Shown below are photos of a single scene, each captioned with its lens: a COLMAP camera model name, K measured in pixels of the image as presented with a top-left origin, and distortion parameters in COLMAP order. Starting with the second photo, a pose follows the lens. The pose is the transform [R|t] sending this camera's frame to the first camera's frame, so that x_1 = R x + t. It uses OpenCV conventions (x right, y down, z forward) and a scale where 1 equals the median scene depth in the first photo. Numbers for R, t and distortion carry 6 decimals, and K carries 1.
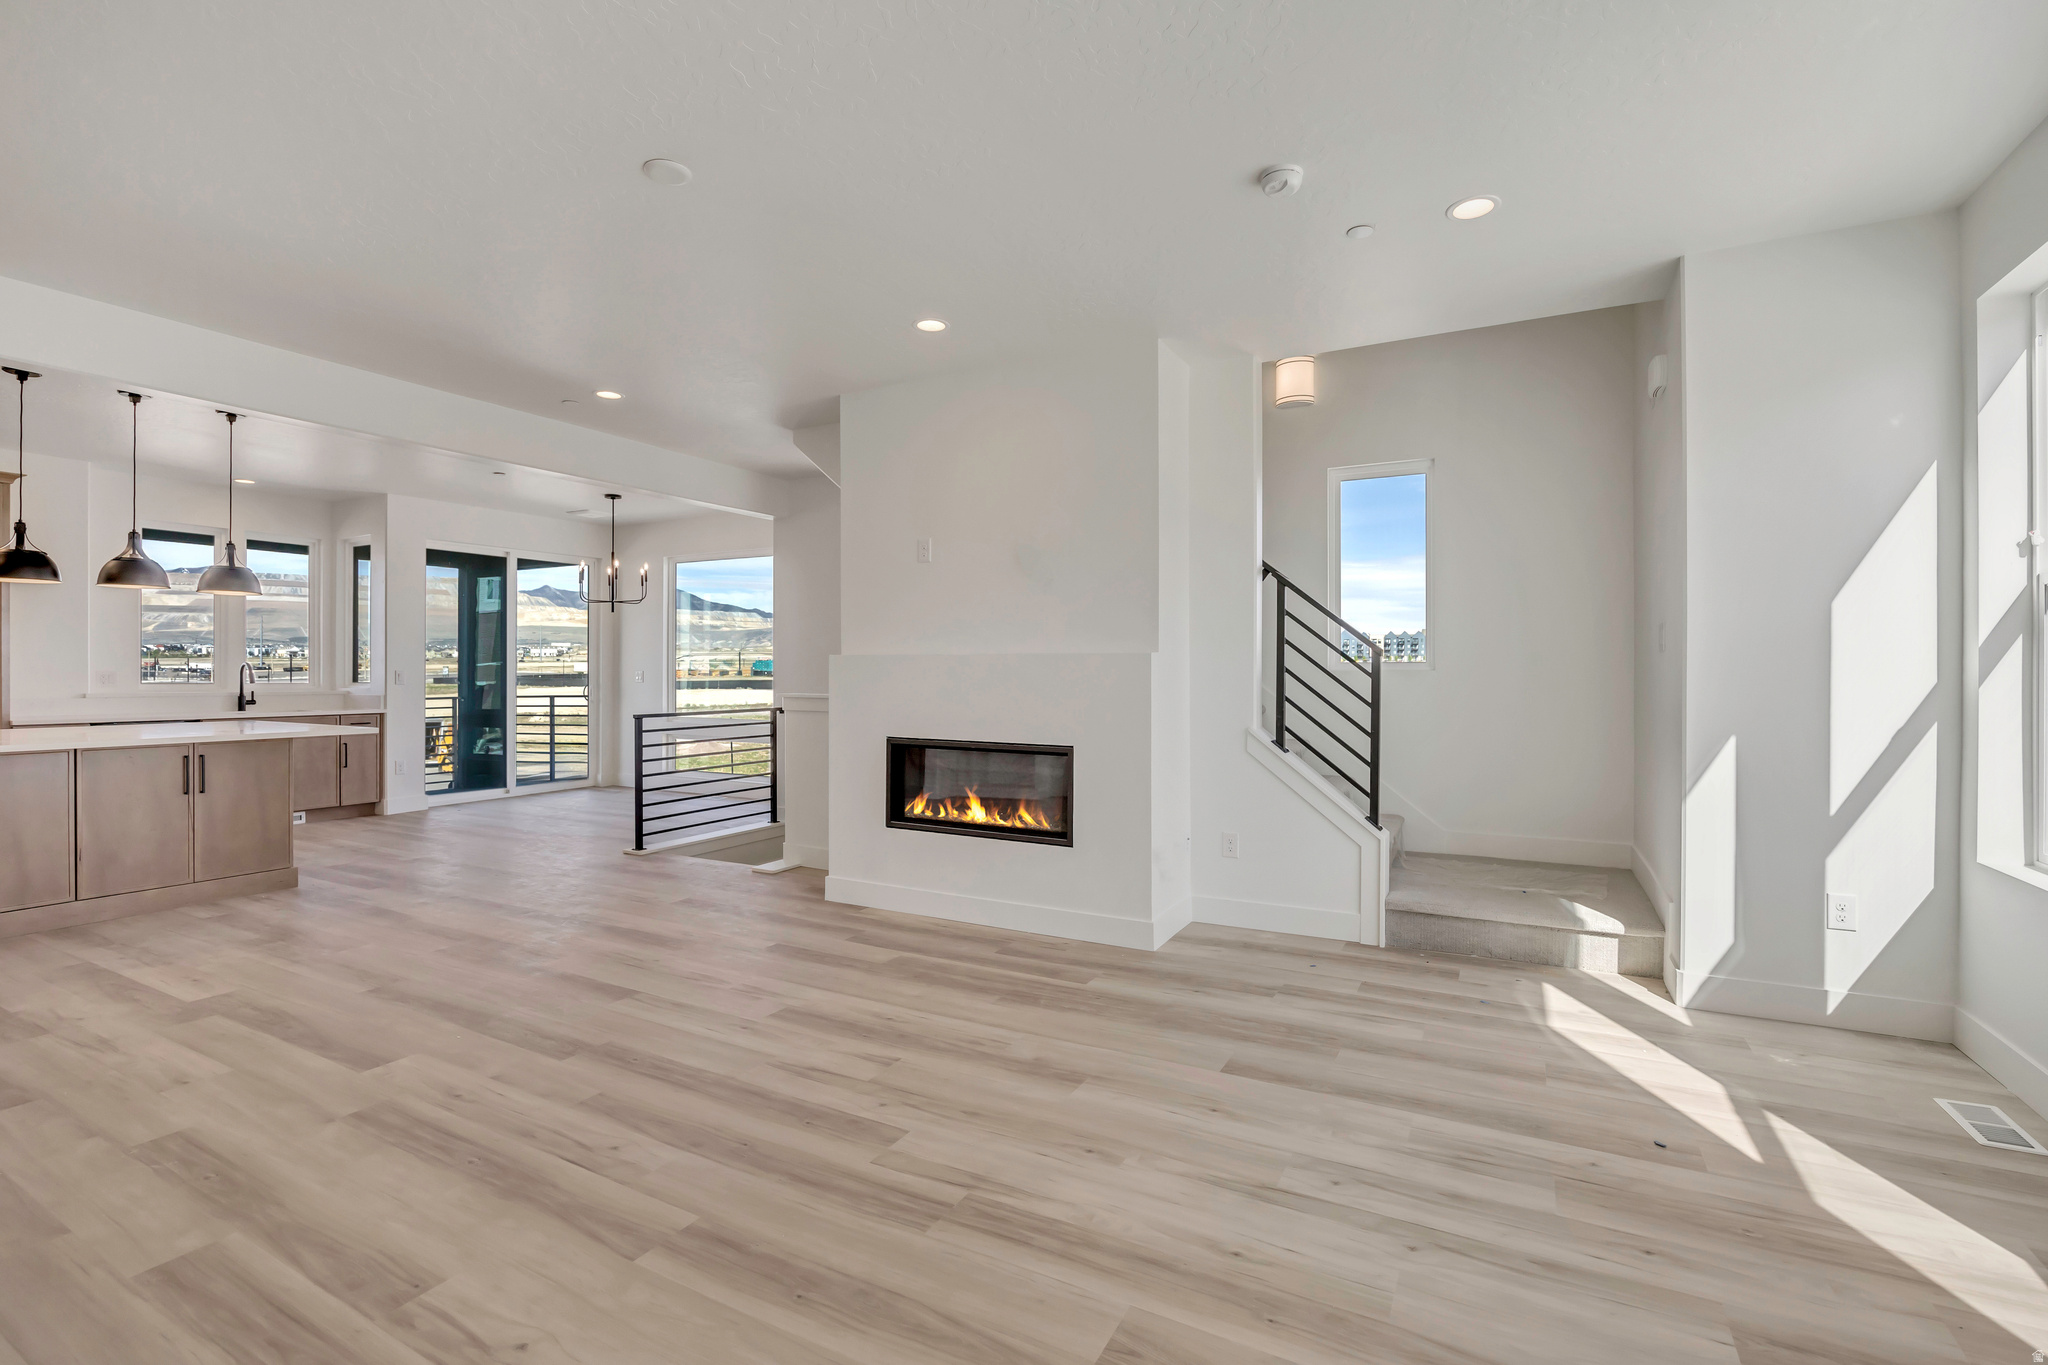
lens RADIAL K [[906.4, 0, 1024.0], [0, 906.4, 682.5], [0, 0, 1]] dist [-0.005008, -0.001722]
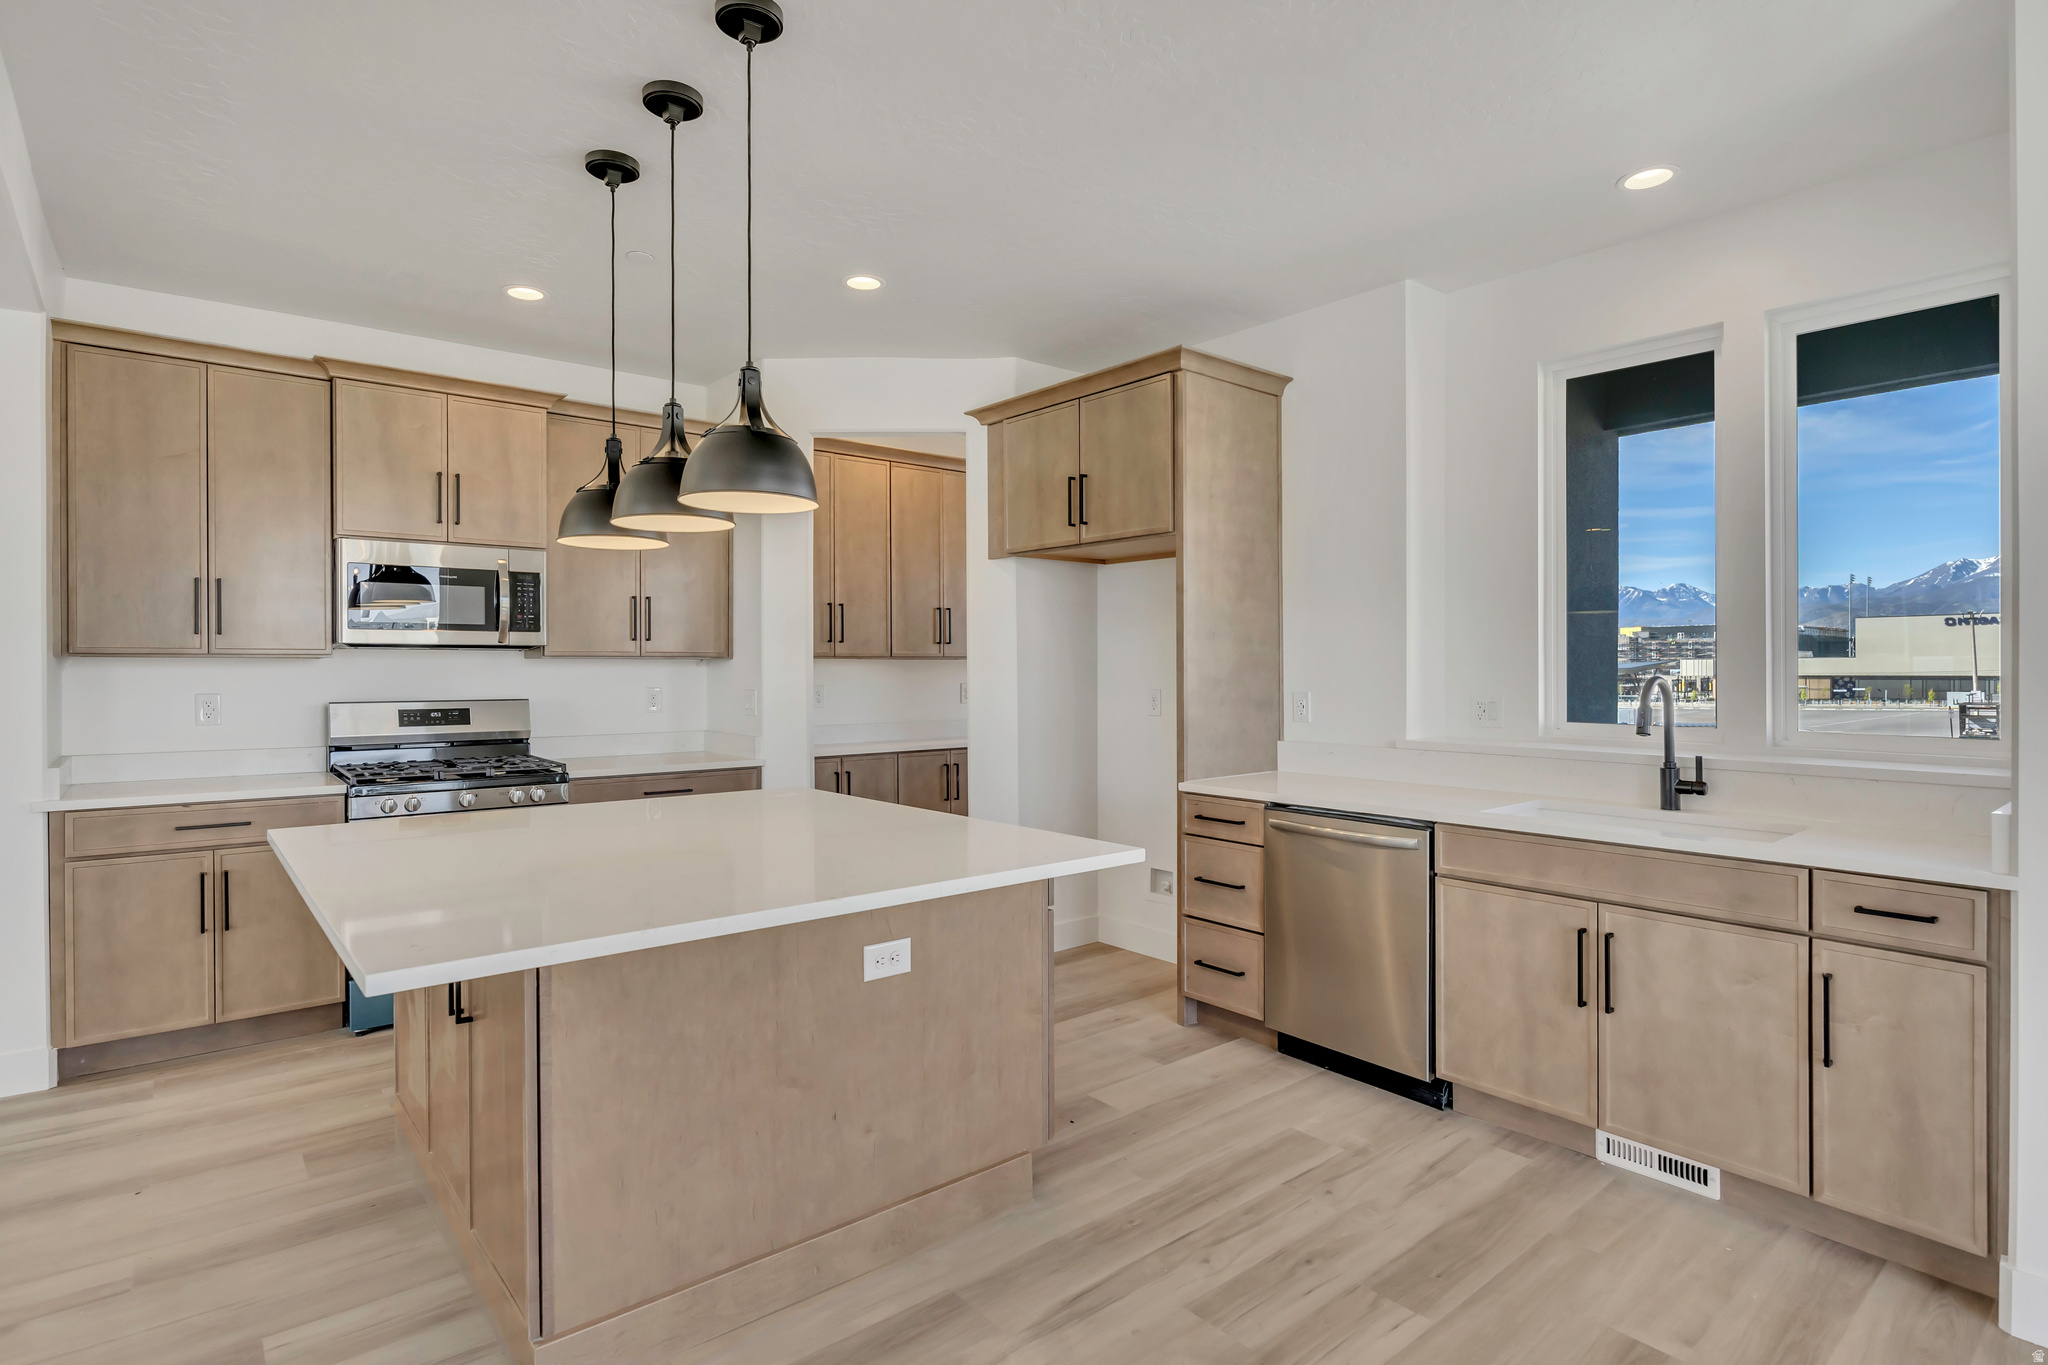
lens RADIAL K [[1033.9, 0, 1027.9], [0, 1033.9, 671.5], [0, 0, 1]] dist [-0.001416, -0.000873]
pose [[-0.384535, 0.000108, -0.923110, -0.365597], [-0.008372, 0.999958, 0.003604, -0.021622], [0.923073, 0.009114, -0.384518, 0.869833]]
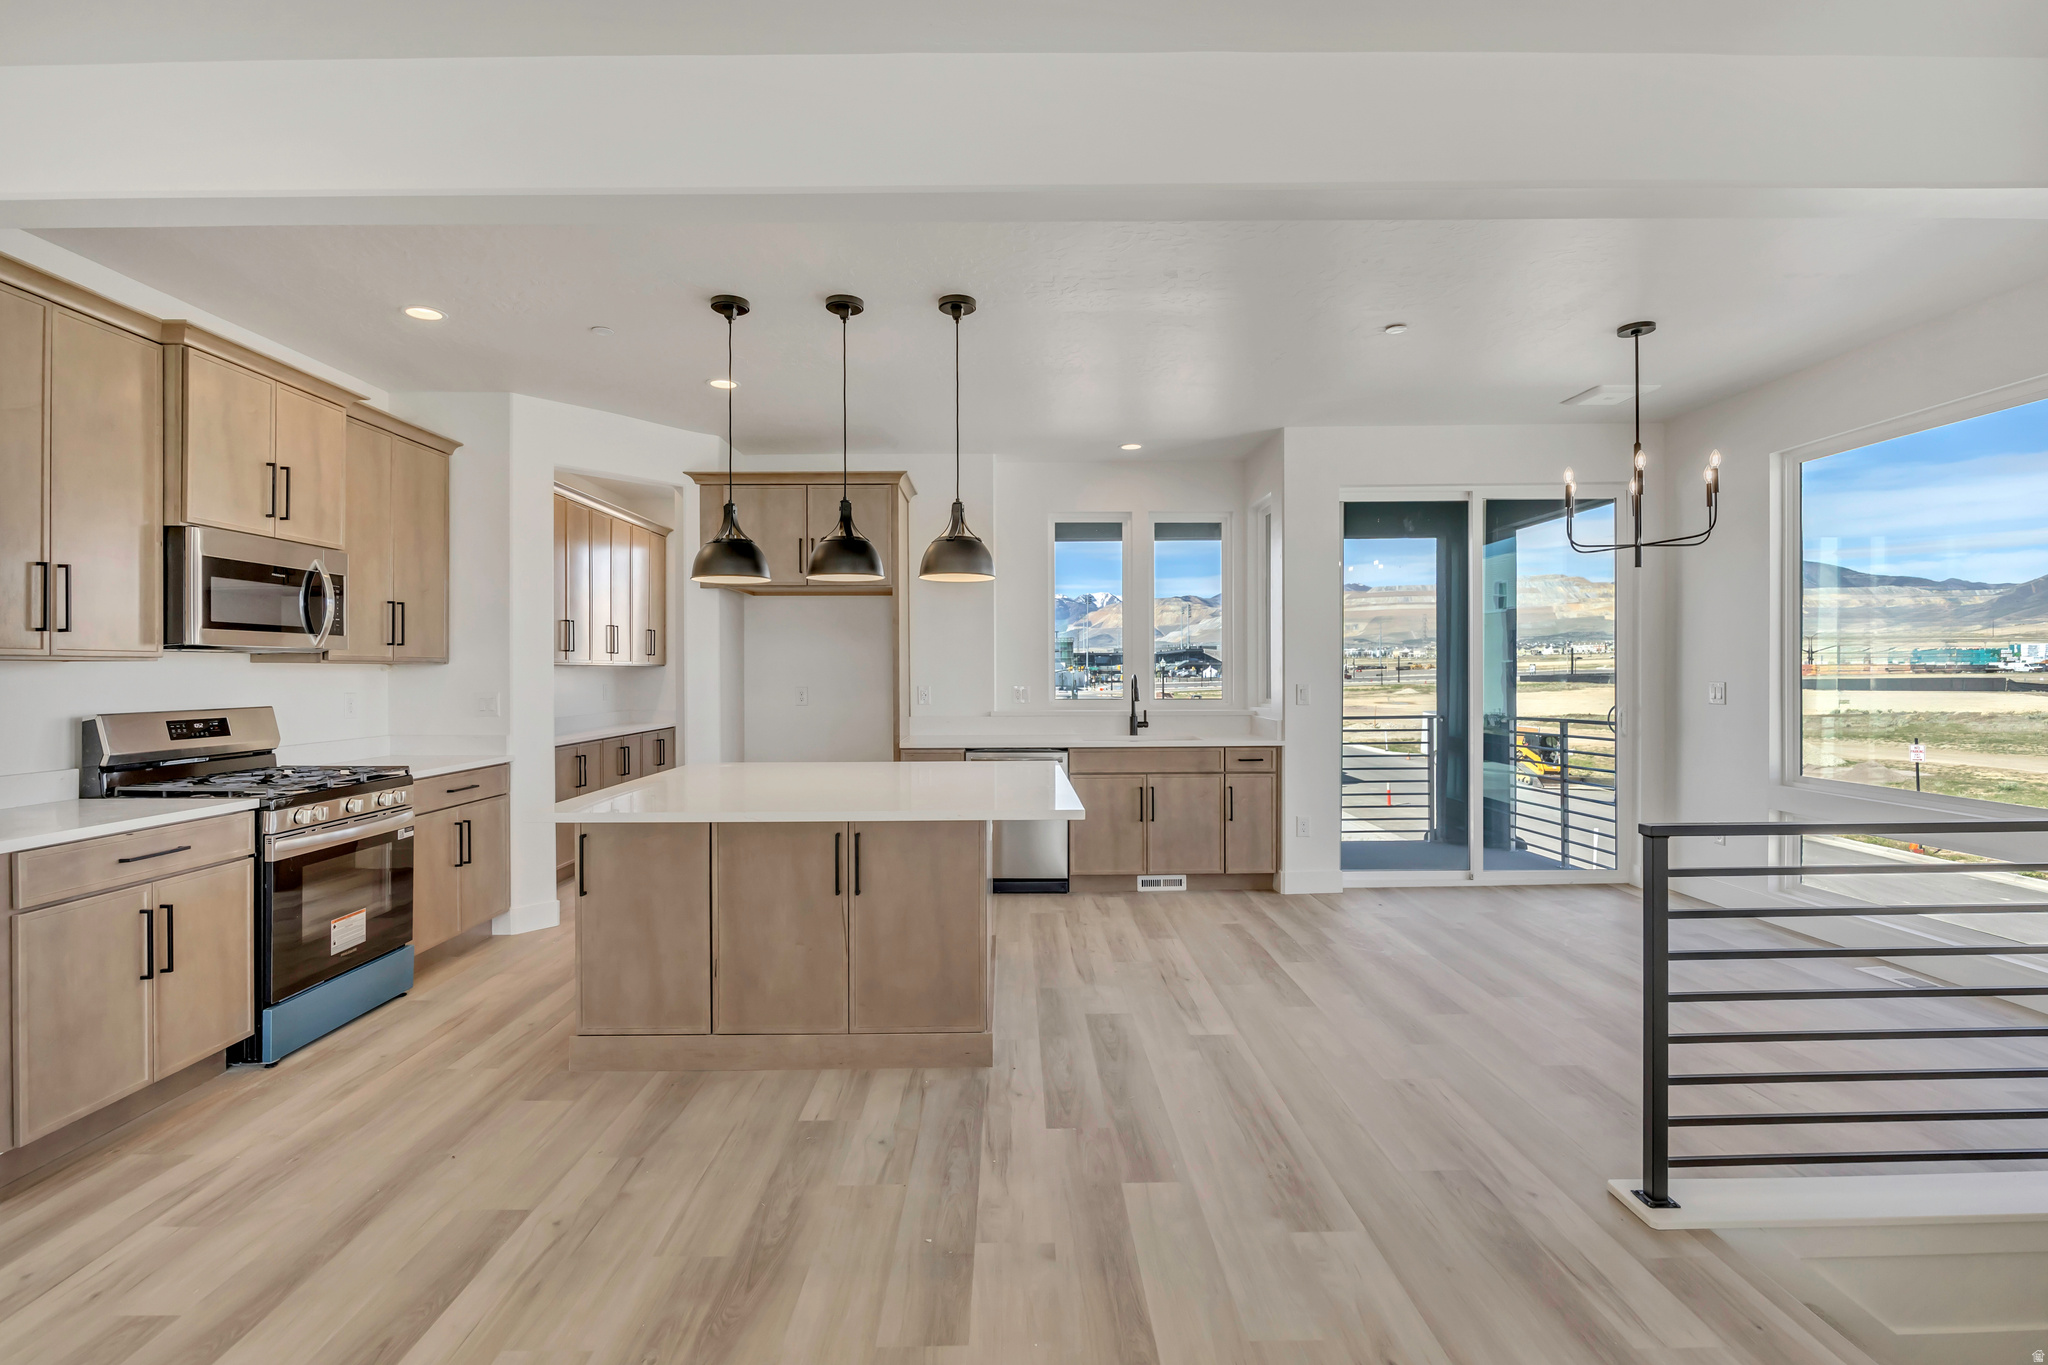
lens RADIAL K [[933.7, 0, 1013.5], [0, 933.7, 671.9], [0, 0, 1]] dist [-0.000772, 0.000136]
pose [[0.472106, -0.004832, -0.881529, -0.177332], [-0.002828, 0.999972, -0.006996, -0.017362], [0.881537, 0.005796, 0.472078, 0.486242]]
